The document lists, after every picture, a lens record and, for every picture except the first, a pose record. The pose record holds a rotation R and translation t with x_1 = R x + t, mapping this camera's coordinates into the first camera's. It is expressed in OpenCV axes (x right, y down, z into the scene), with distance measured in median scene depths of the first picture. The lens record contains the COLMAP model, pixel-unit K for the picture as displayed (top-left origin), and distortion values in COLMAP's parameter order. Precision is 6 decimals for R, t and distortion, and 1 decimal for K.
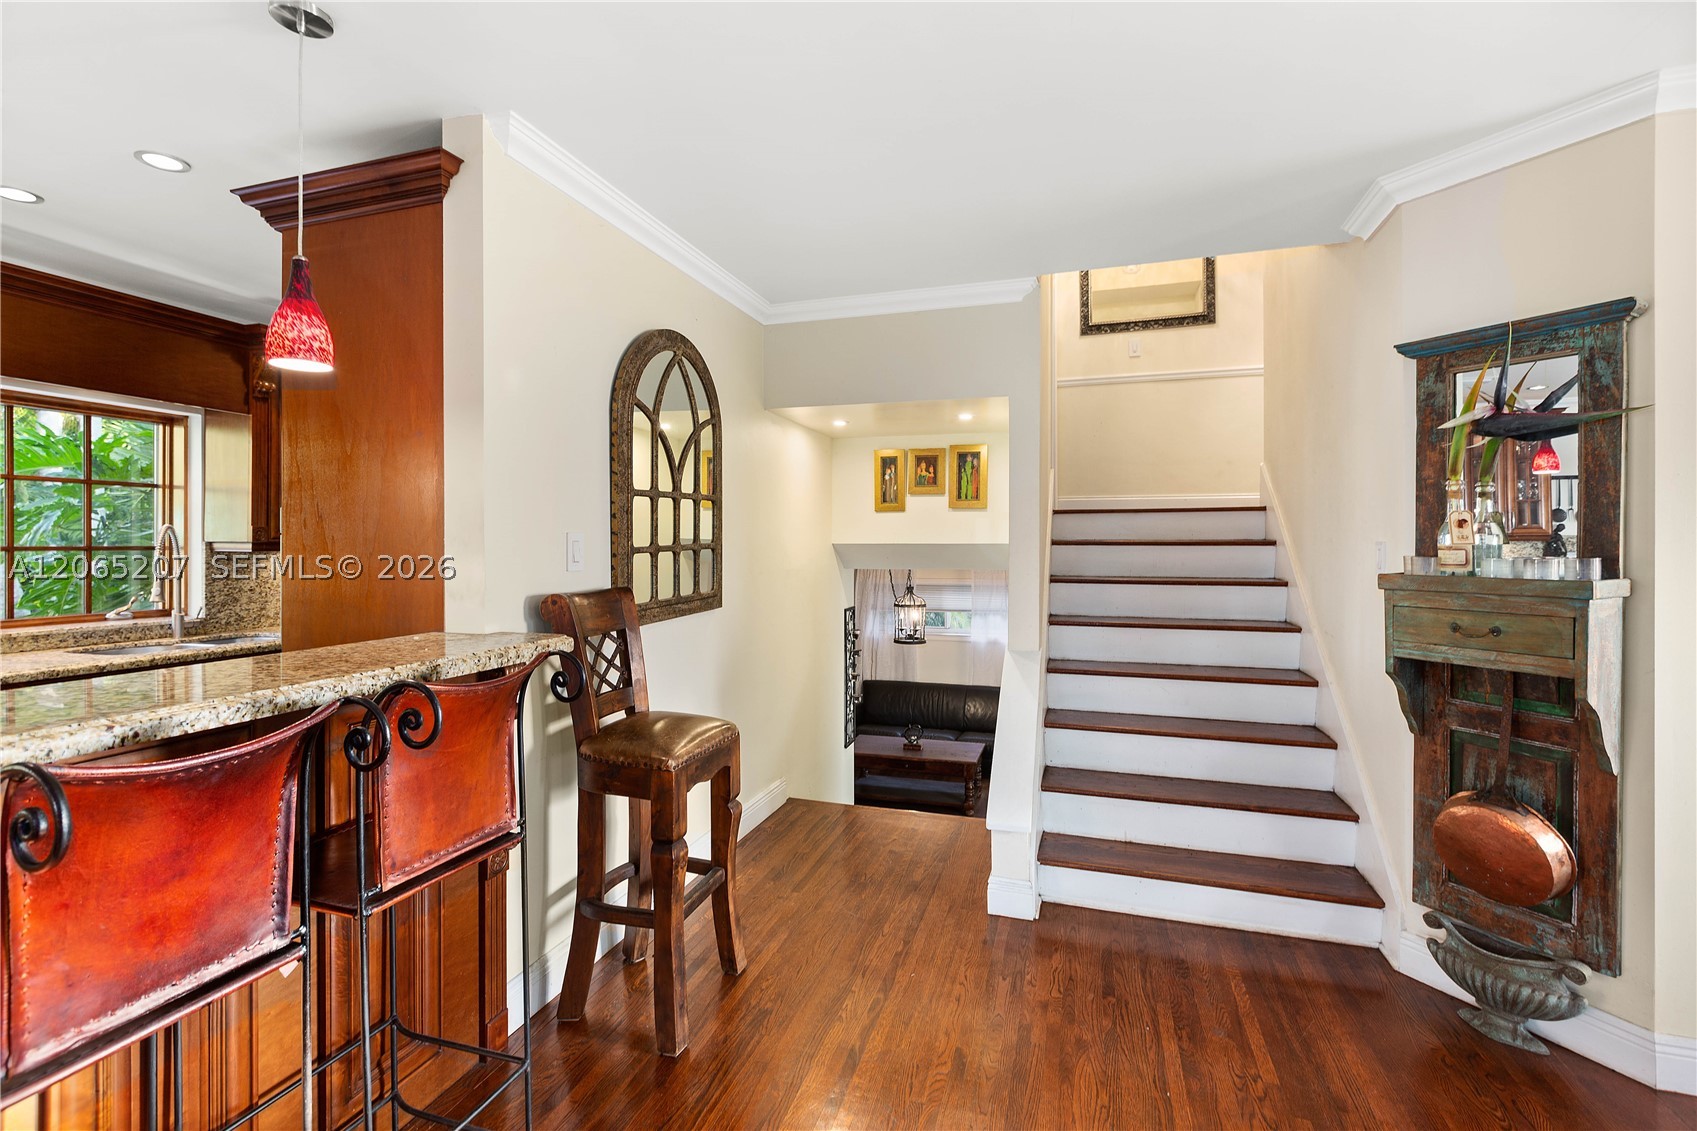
lens RADIAL K [[760.0, 0, 849.3], [0, 760.0, 541.1], [0, 0, 1]] dist [0.002099, -0.002255]
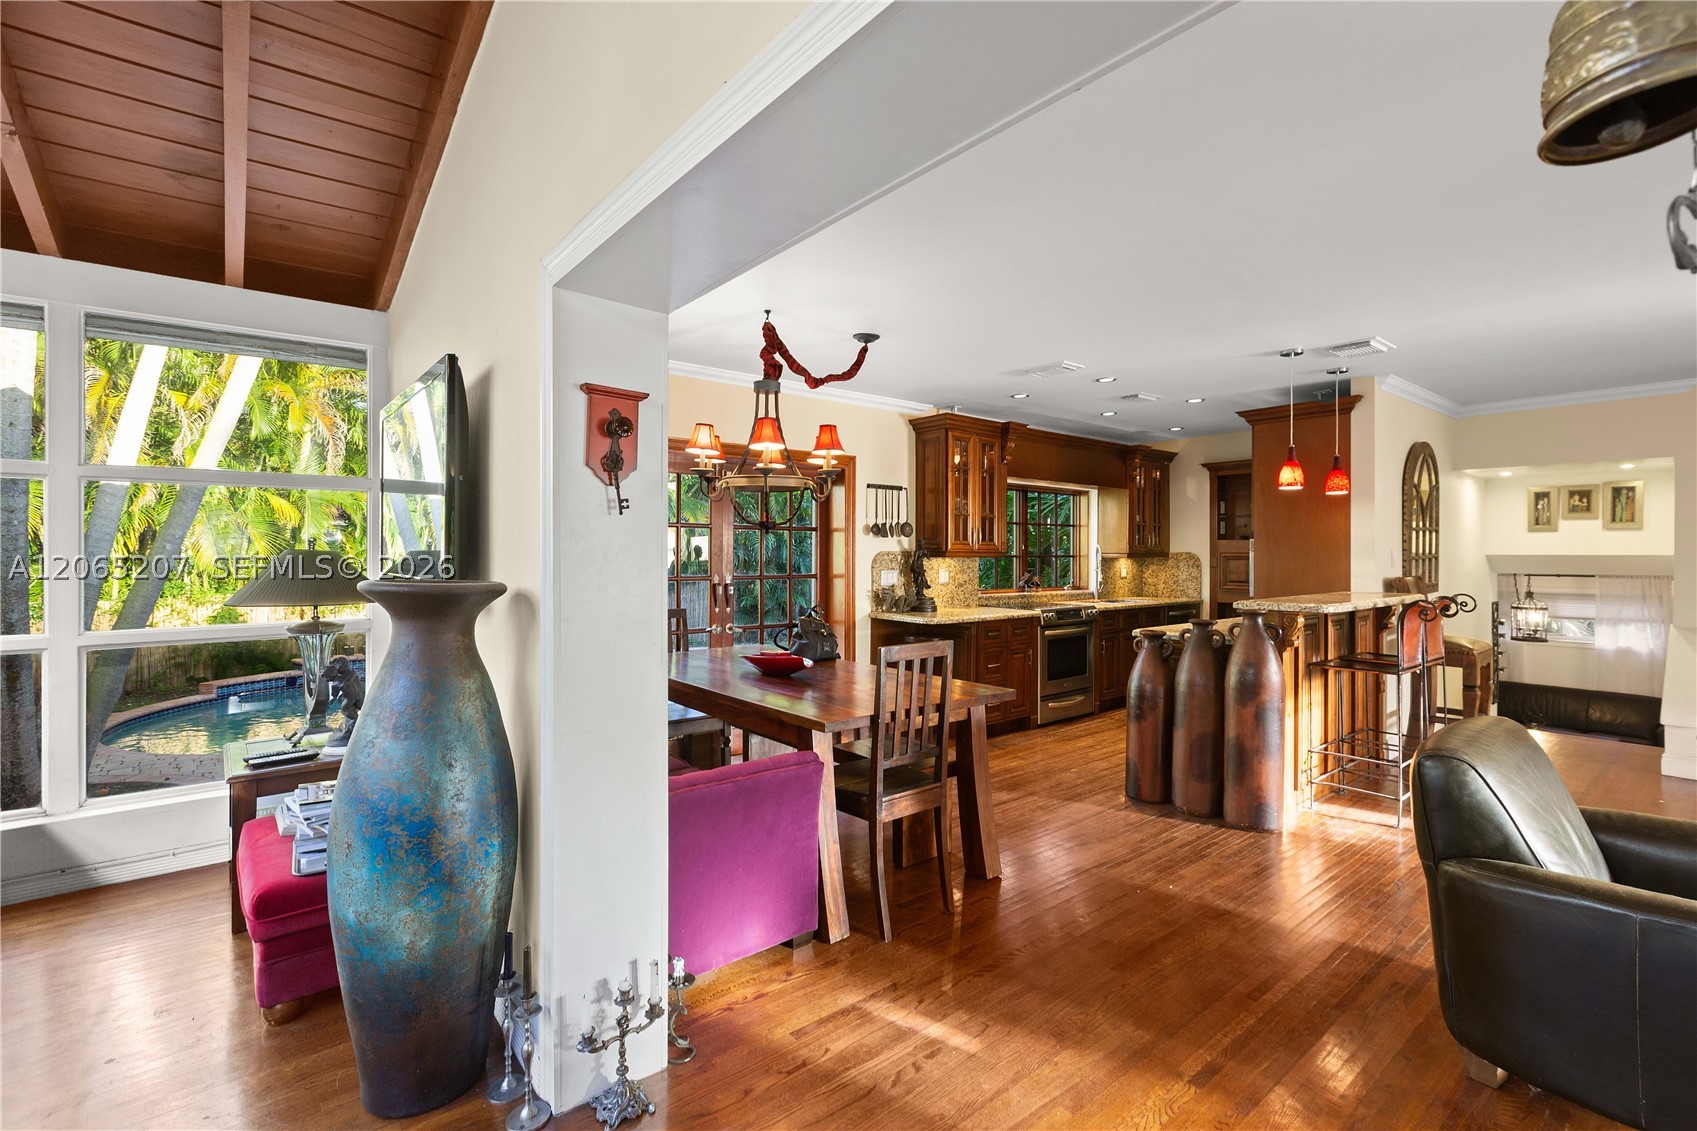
lens RADIAL K [[760.0, 0, 847.3], [0, 760.0, 552.9], [0, 0, 1]] dist [0.002099, -0.002255]
pose [[0.835638, 0.001790, -0.549277, -0.382396], [0.000264, 0.999993, 0.003660, -0.009039], [0.549280, -0.003203, 0.835632, -1.326512]]
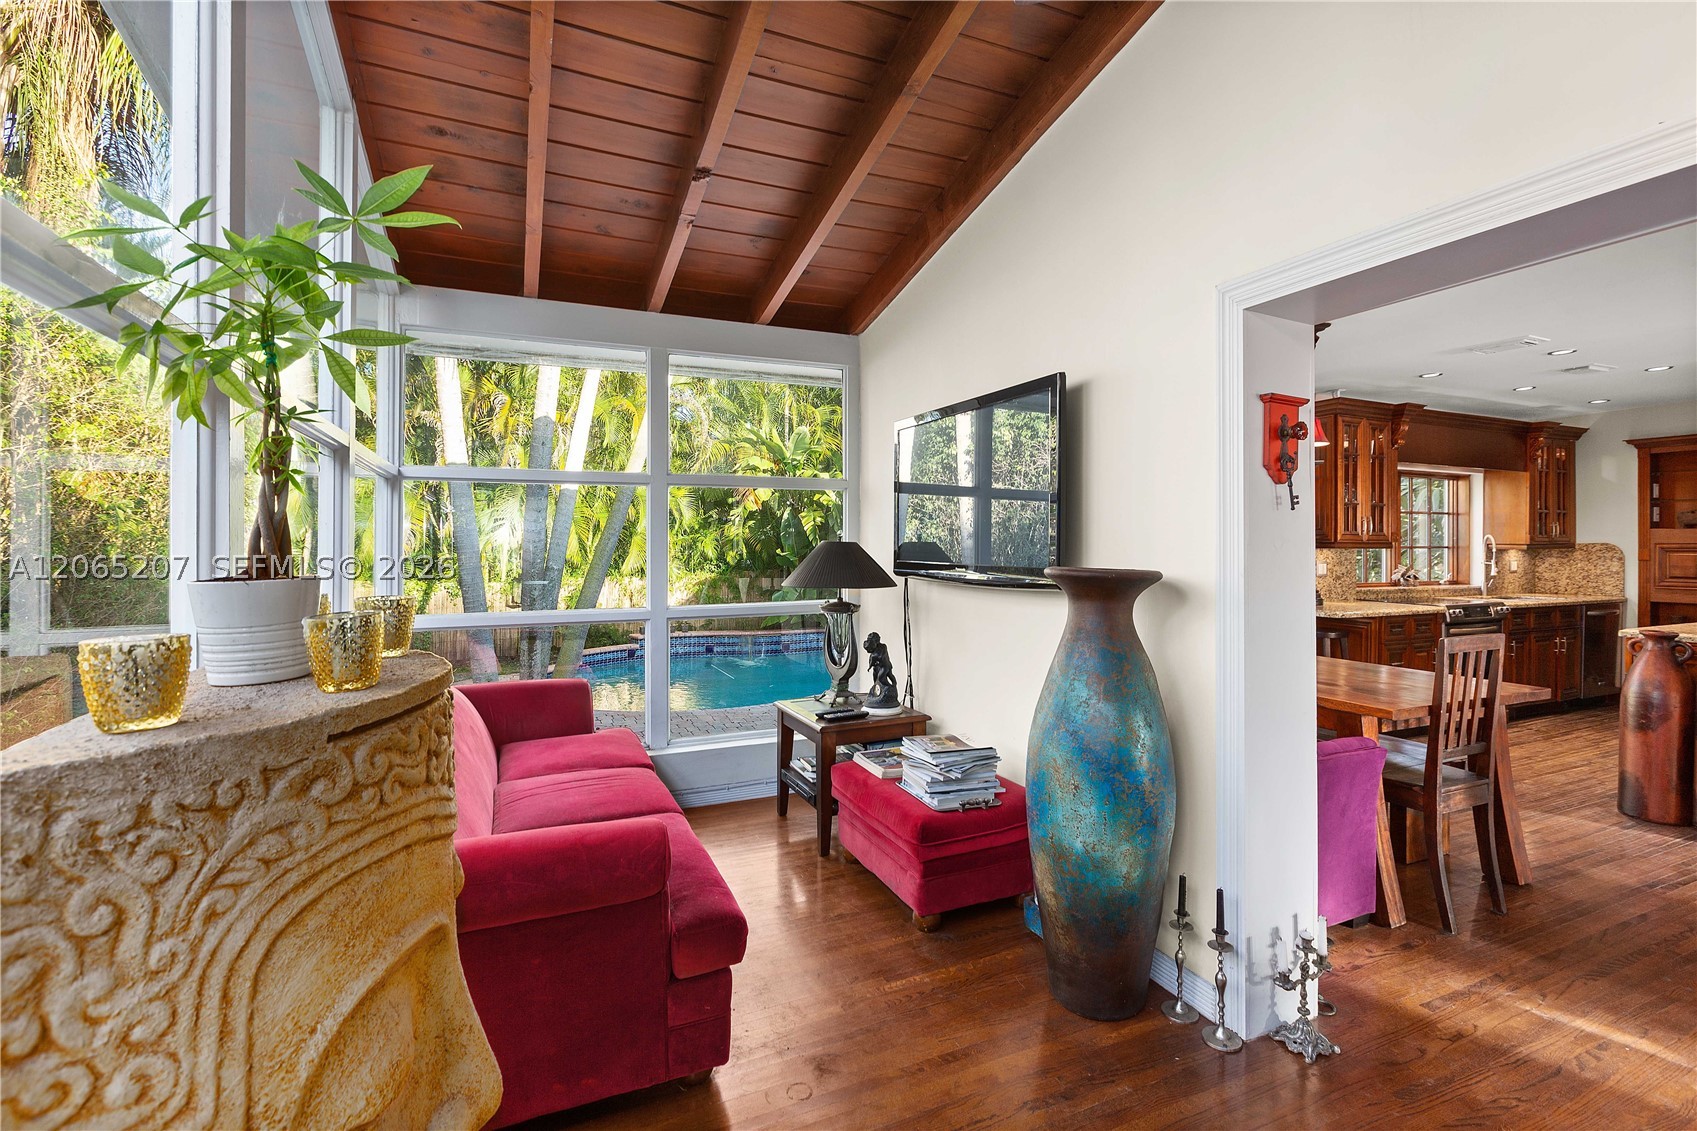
lens RADIAL K [[760.0, 0, 849.7], [0, 760.0, 540.6], [0, 0, 1]] dist [0.002099, -0.002255]
pose [[0.663638, -0.000664, -0.748054, -0.636310], [0.001002, 0.999999, 0.000001, -0.010843], [0.748053, -0.000750, 0.663638, -1.677546]]
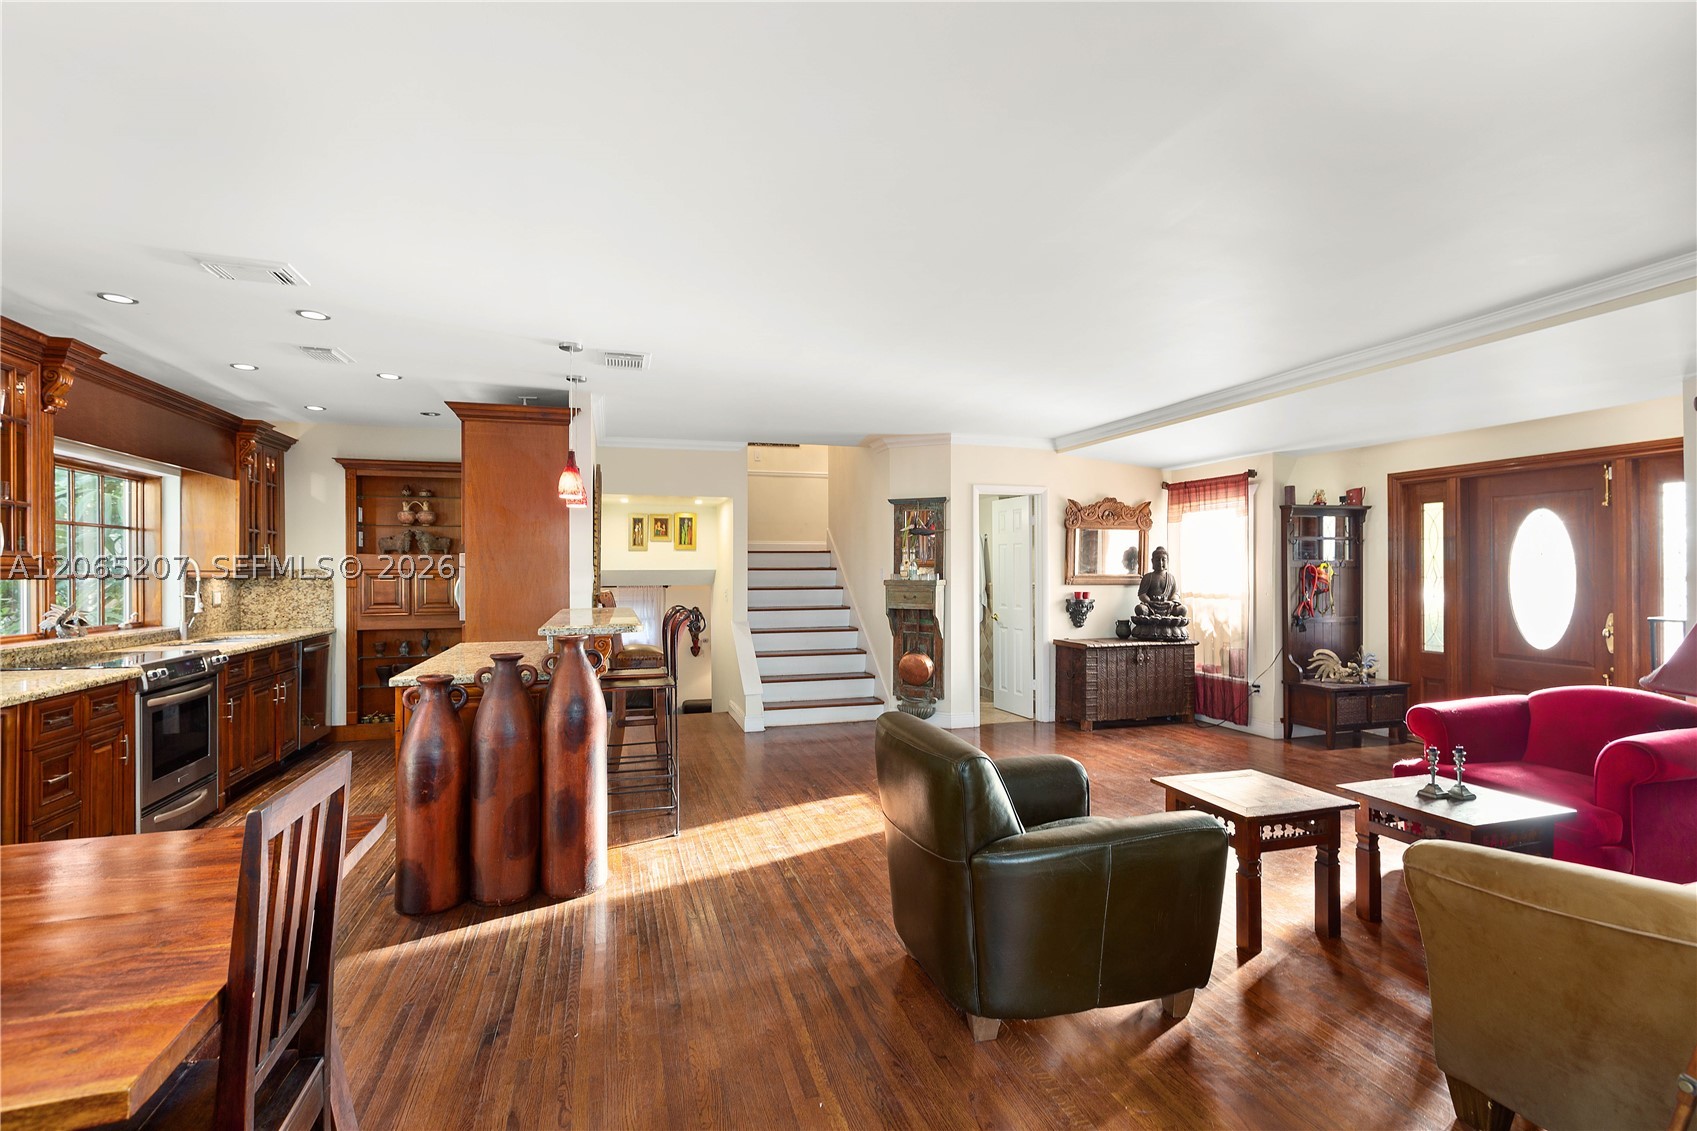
lens RADIAL K [[760.0, 0, 843.3], [0, 760.0, 571.0], [0, 0, 1]] dist [0.002099, -0.002255]
pose [[0.825586, -0.005144, 0.564253, -0.815932], [0.001522, 0.999975, 0.006889, -0.008244], [-0.564274, -0.004829, 0.825573, -0.997974]]
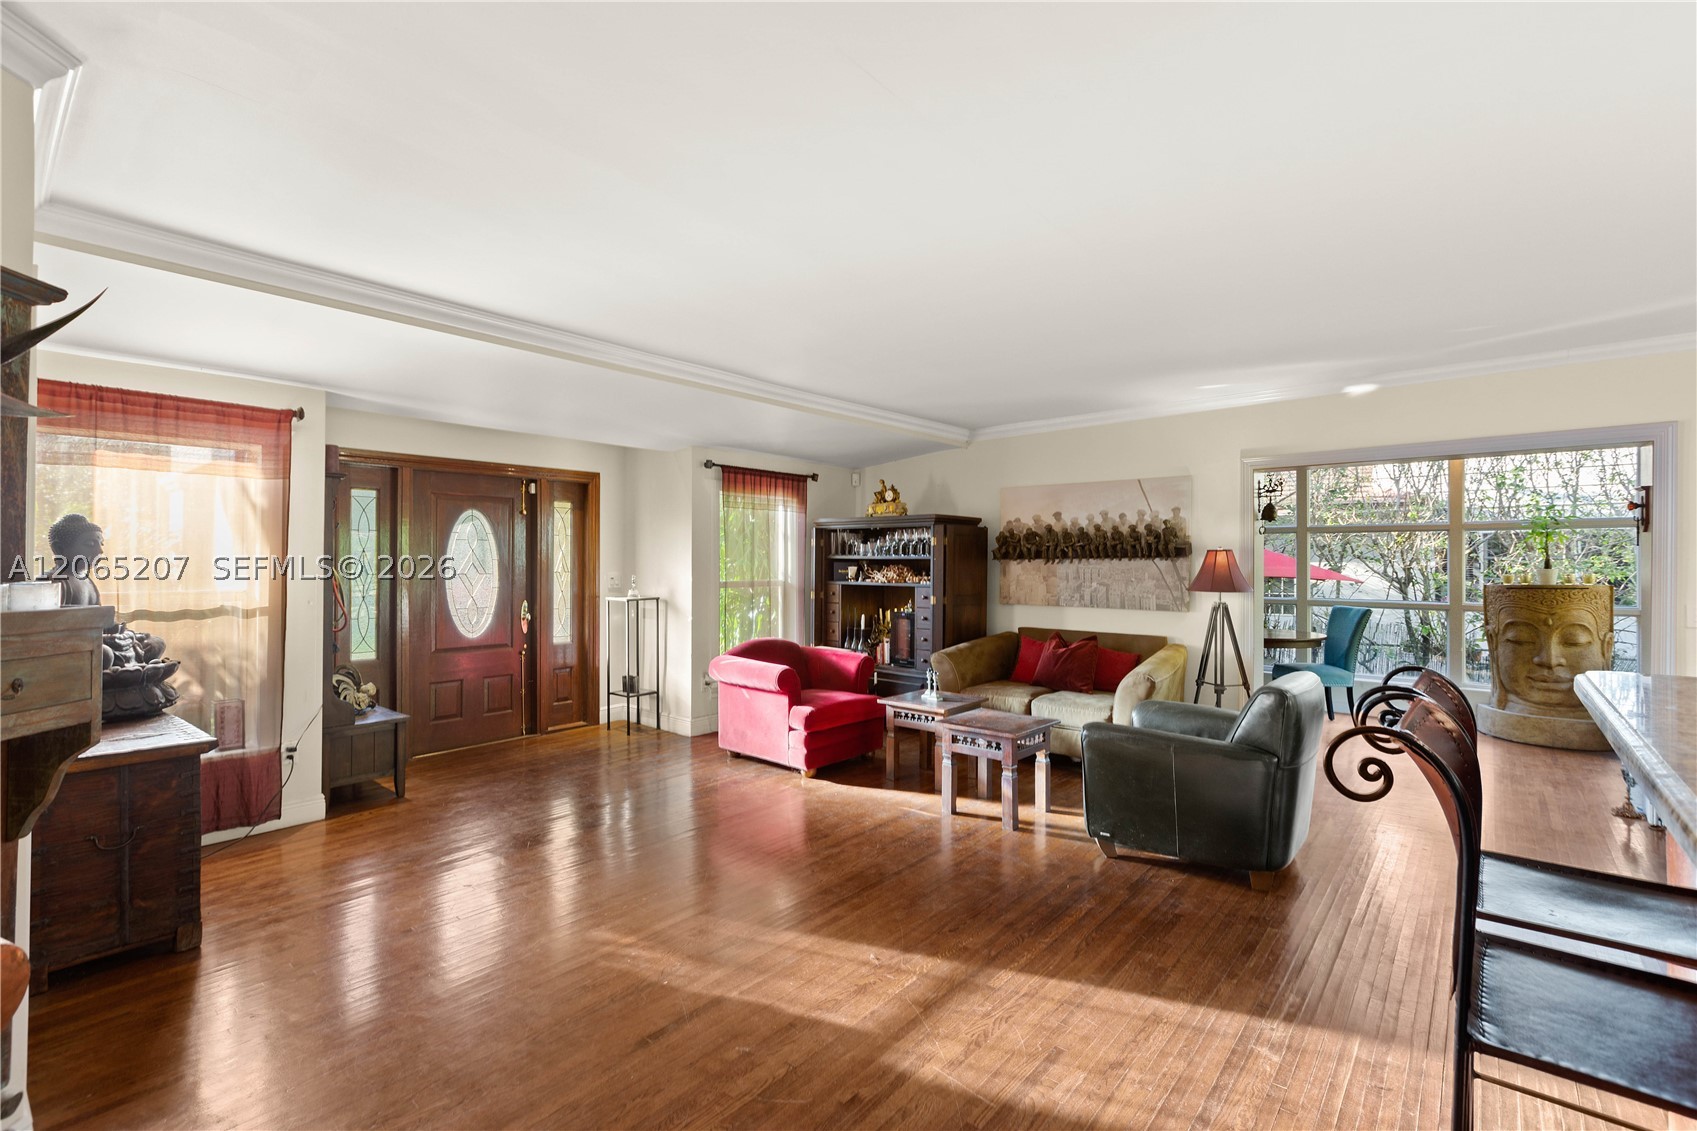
lens RADIAL K [[760.0, 0, 850.6], [0, 760.0, 560.6], [0, 0, 1]] dist [0.002099, -0.002255]
pose [[-0.922780, 0.000756, 0.385327, -0.108763], [-0.002206, 0.999971, -0.007245, 0.001999], [-0.385322, -0.007536, -0.922751, 0.933317]]
